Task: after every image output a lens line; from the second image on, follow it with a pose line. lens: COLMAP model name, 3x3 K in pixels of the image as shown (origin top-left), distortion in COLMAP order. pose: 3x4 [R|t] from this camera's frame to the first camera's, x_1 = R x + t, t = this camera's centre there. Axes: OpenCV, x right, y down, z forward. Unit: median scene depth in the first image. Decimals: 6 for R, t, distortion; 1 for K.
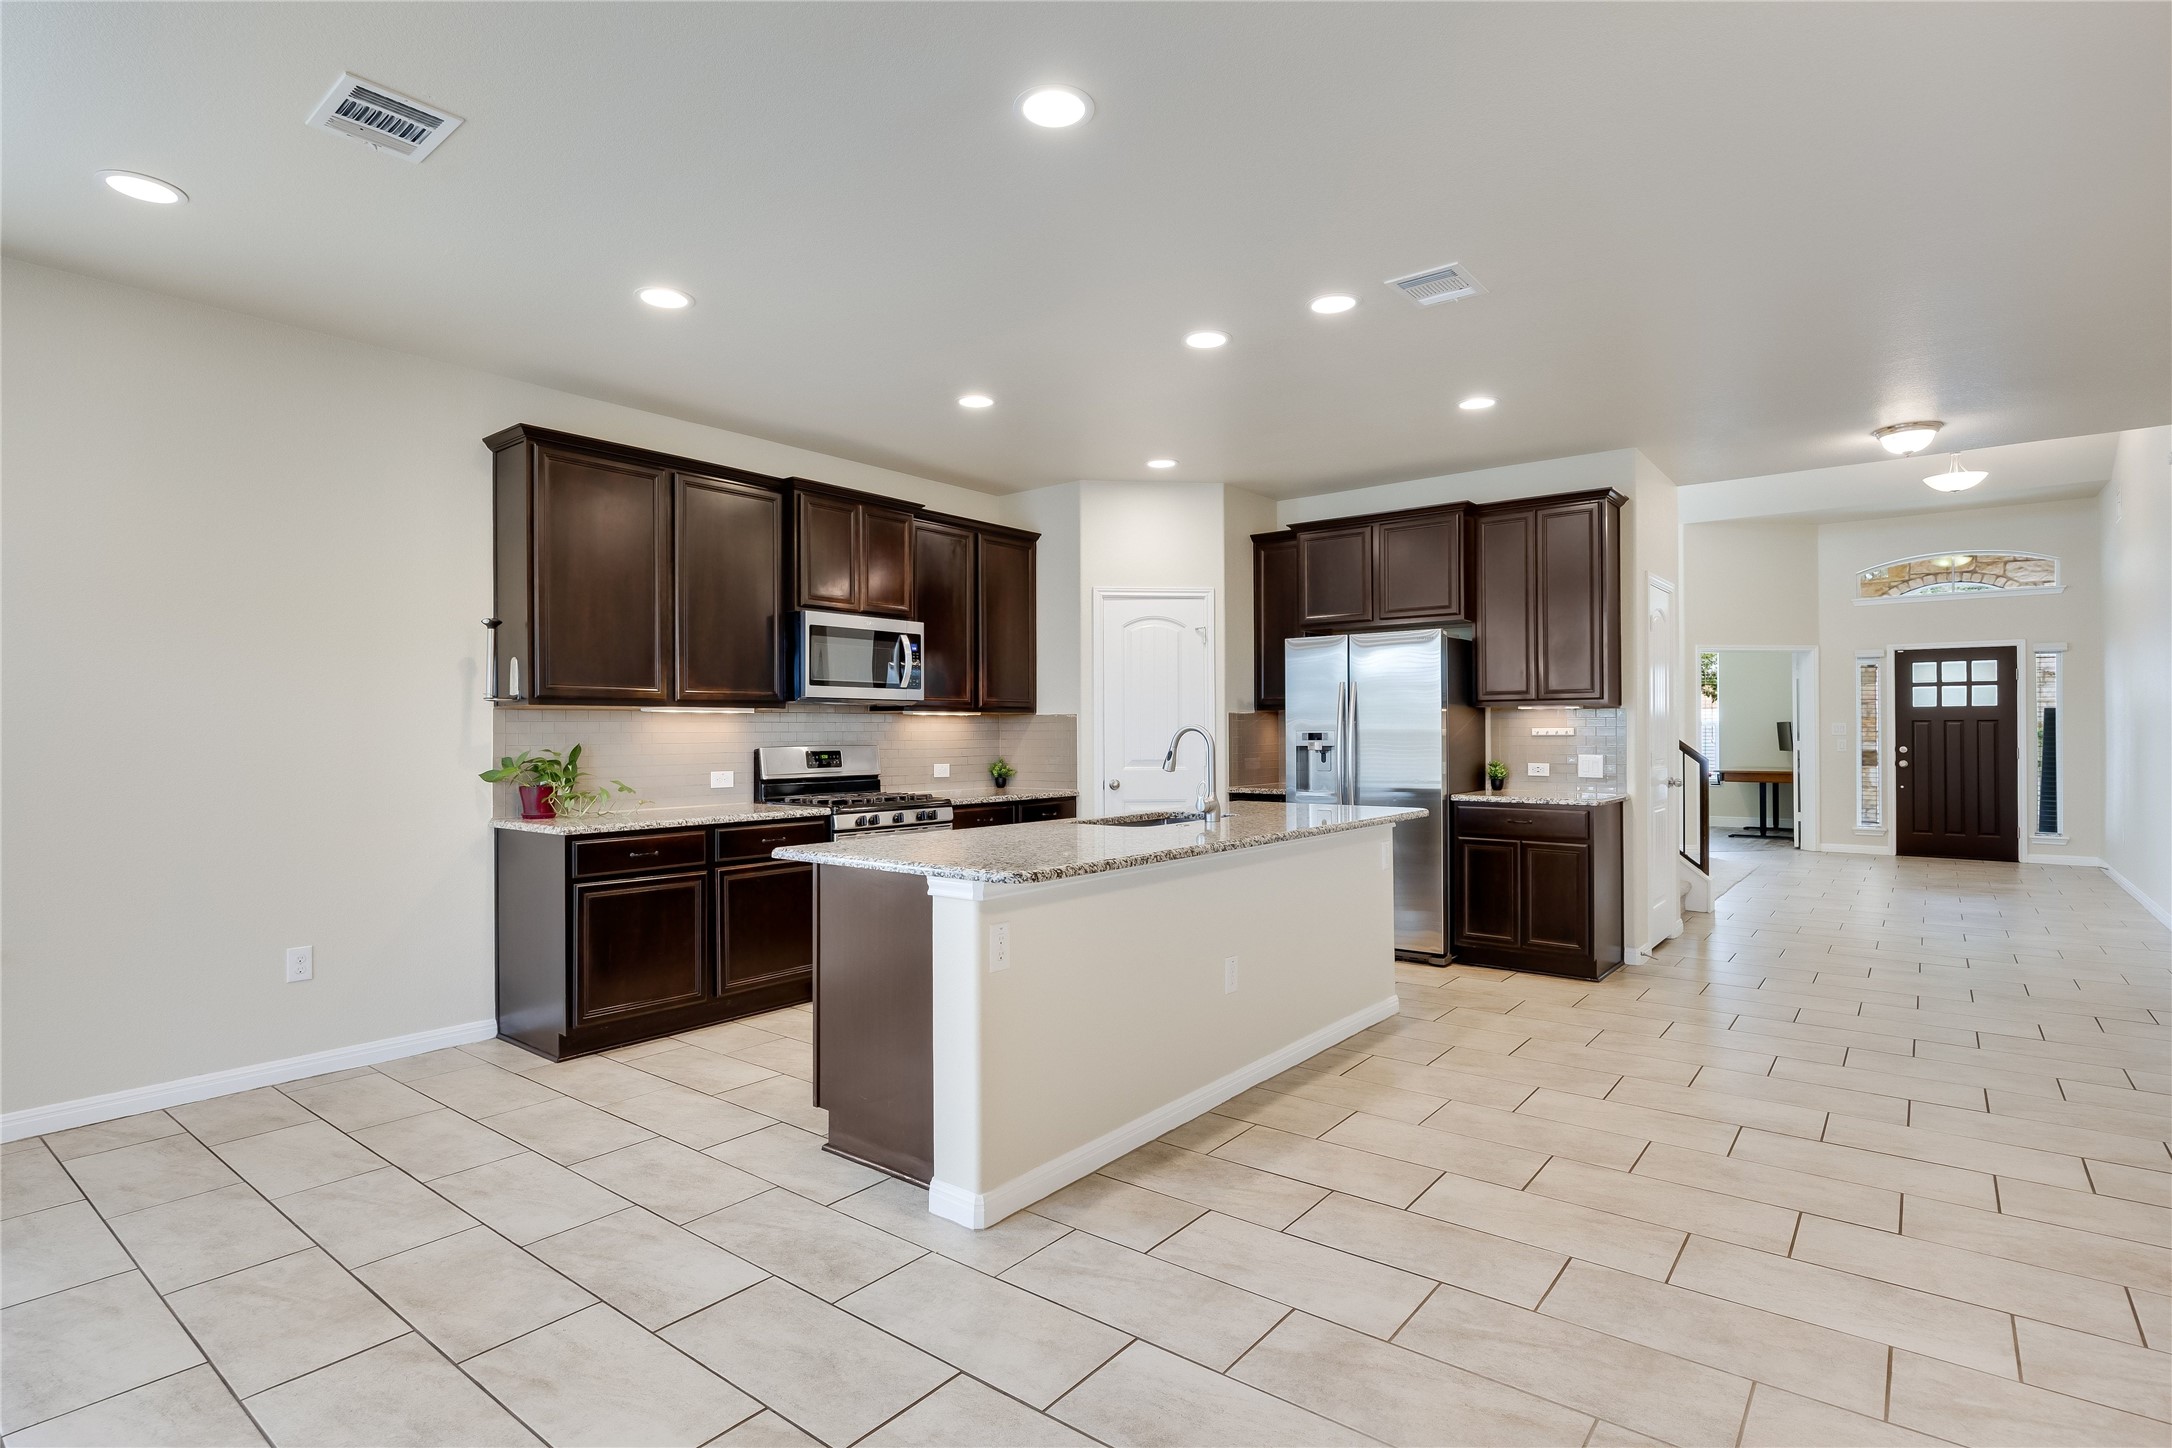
lens RADIAL K [[1086.8, 0, 1081.0], [0, 1086.8, 716.2], [0, 0, 1]] dist [0.005875, -0.002415]
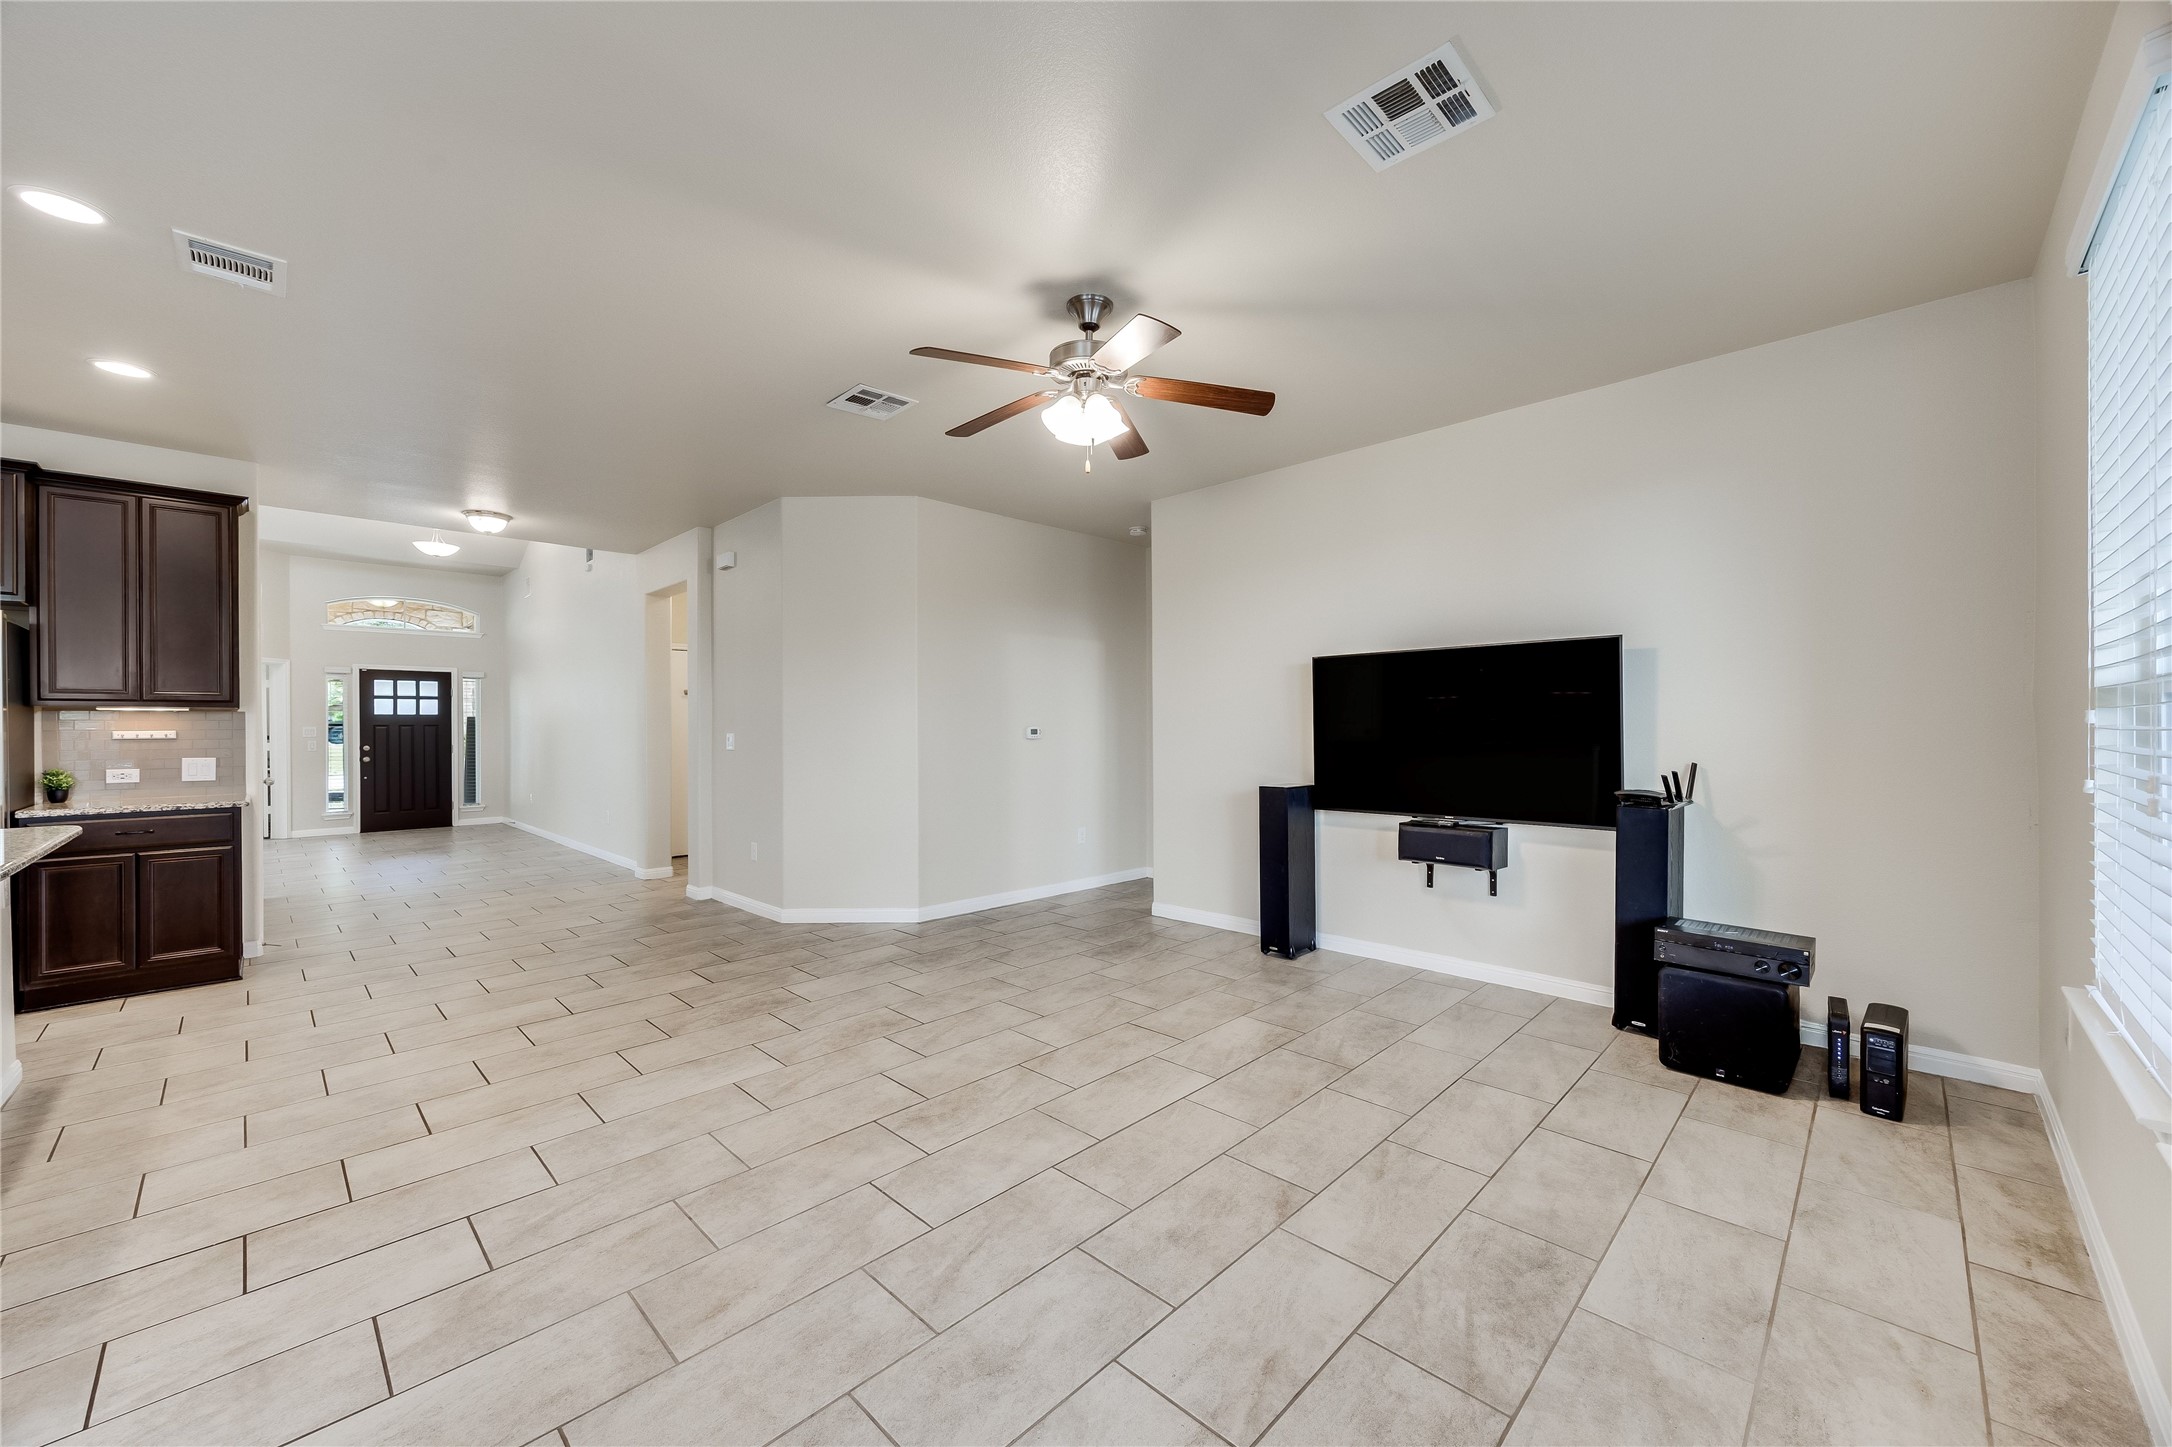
lens RADIAL K [[834.1, 0, 1085.6], [0, 834.1, 732.9], [0, 0, 1]] dist [0.003784, 0.000400]
pose [[0.105878, -0.004620, 0.994368, -0.218314], [-0.007901, 0.999954, 0.005488, 0.002060], [-0.994348, -0.008437, 0.105837, 0.125483]]
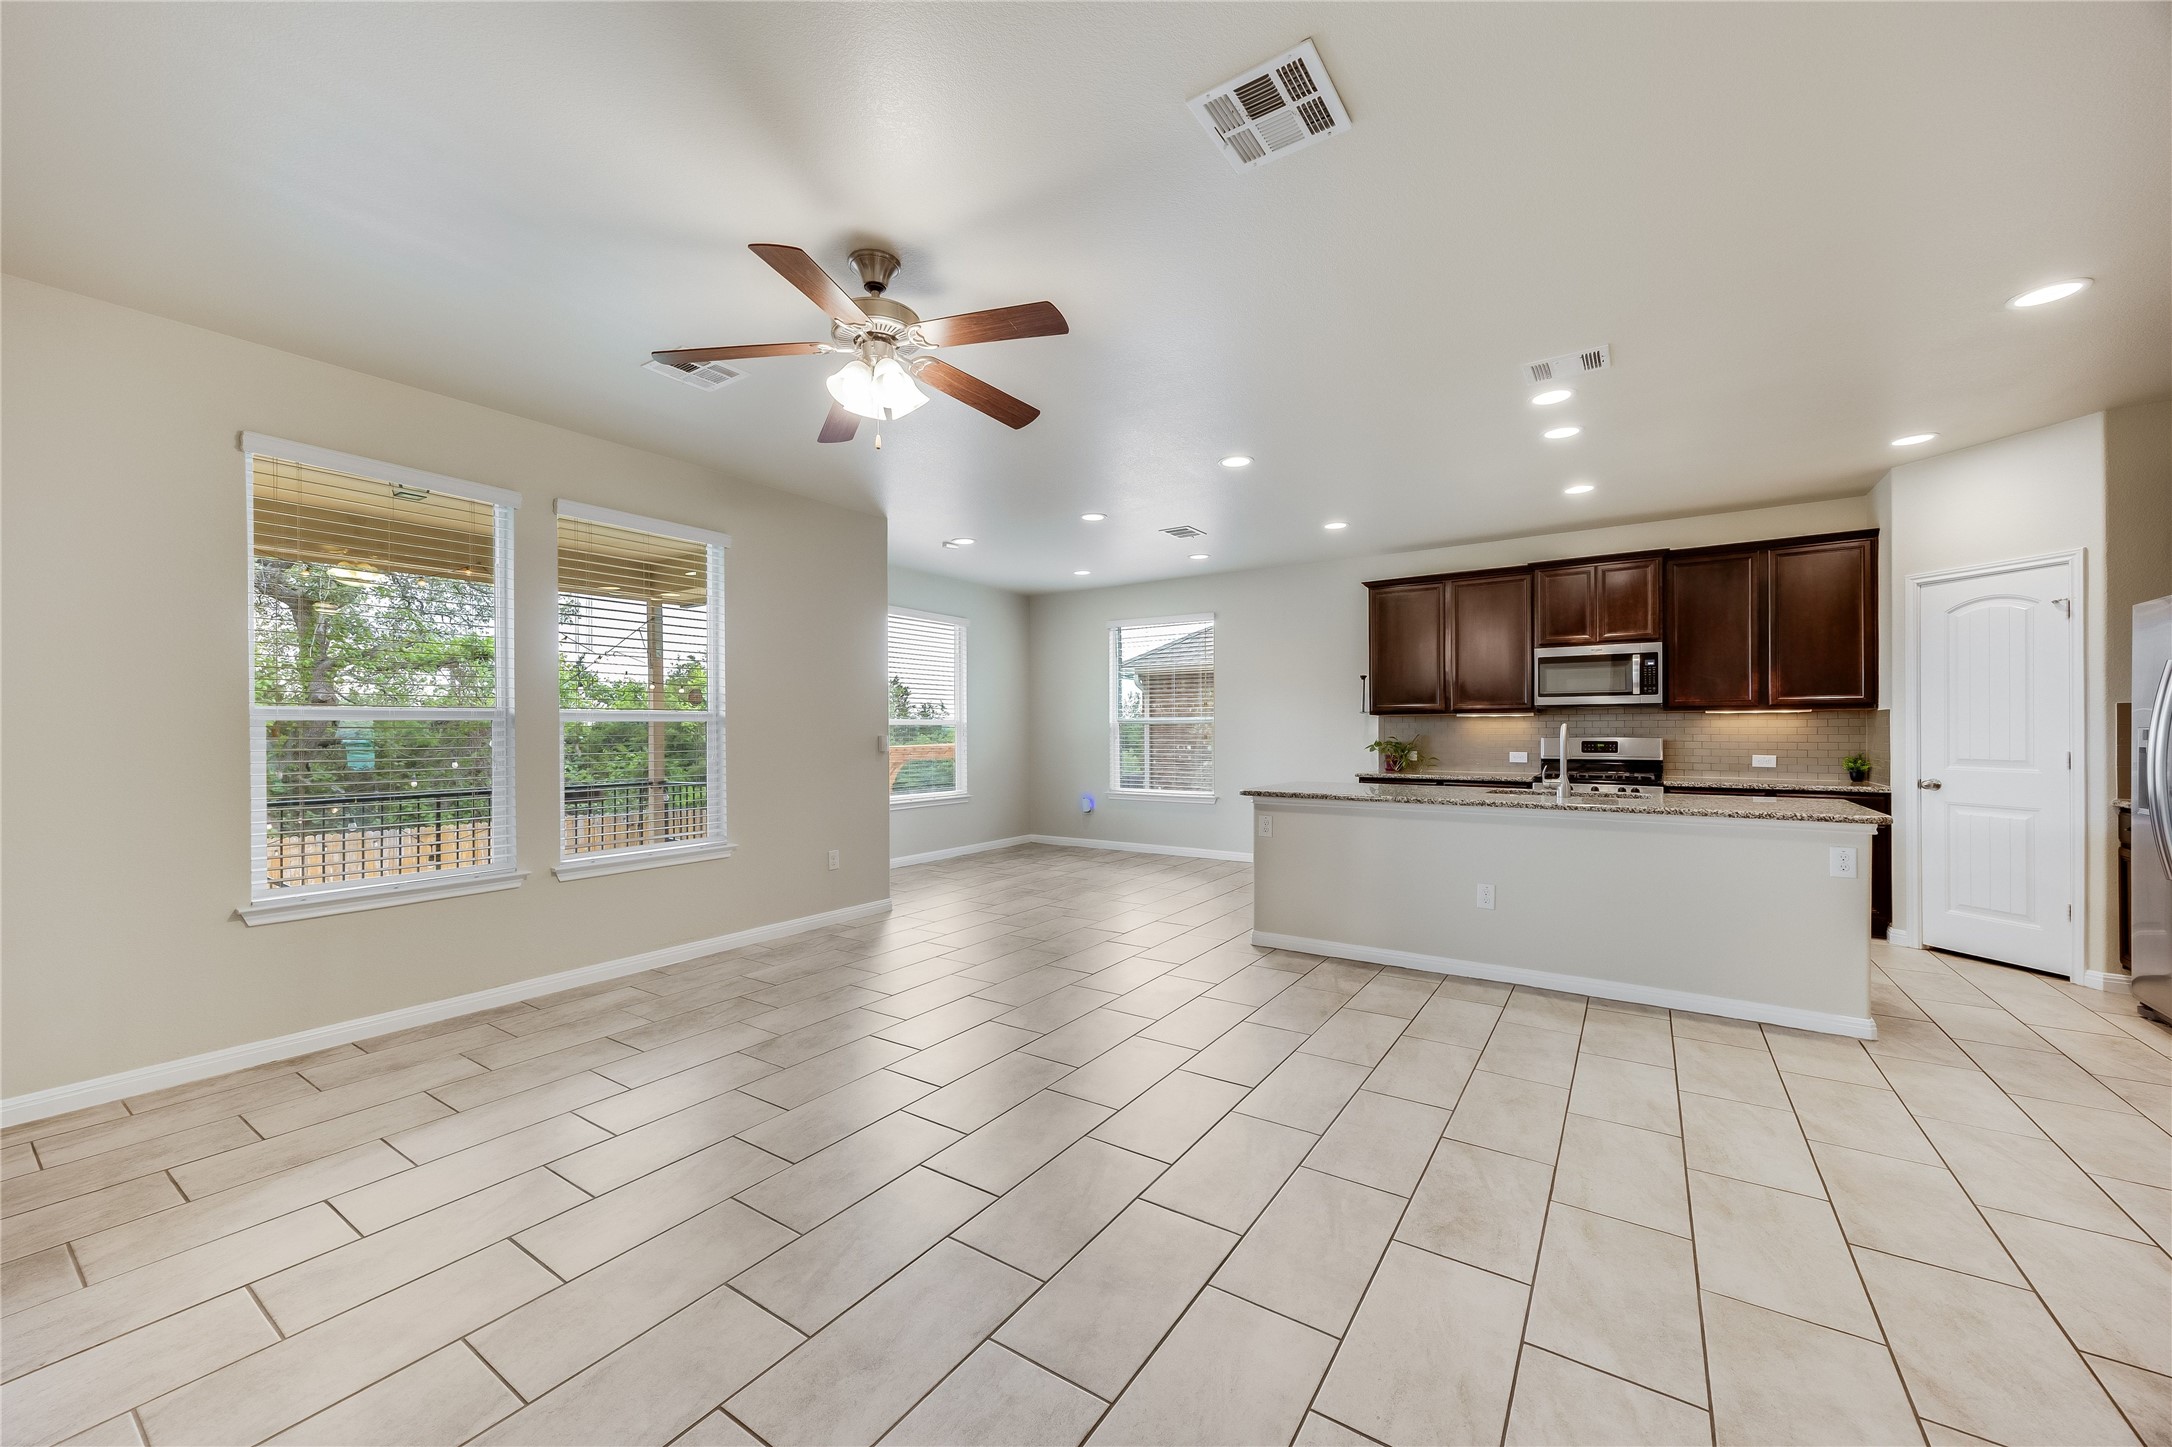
lens RADIAL K [[817.9, 0, 1080.0], [0, 817.9, 726.9], [0, 0, 1]] dist [0.005989, 0.000331]
pose [[0.068272, 0.001931, -0.997665, 0.833703], [0.018289, 0.999828, 0.003187, -0.002277], [0.997499, -0.018463, 0.068225, 0.268736]]
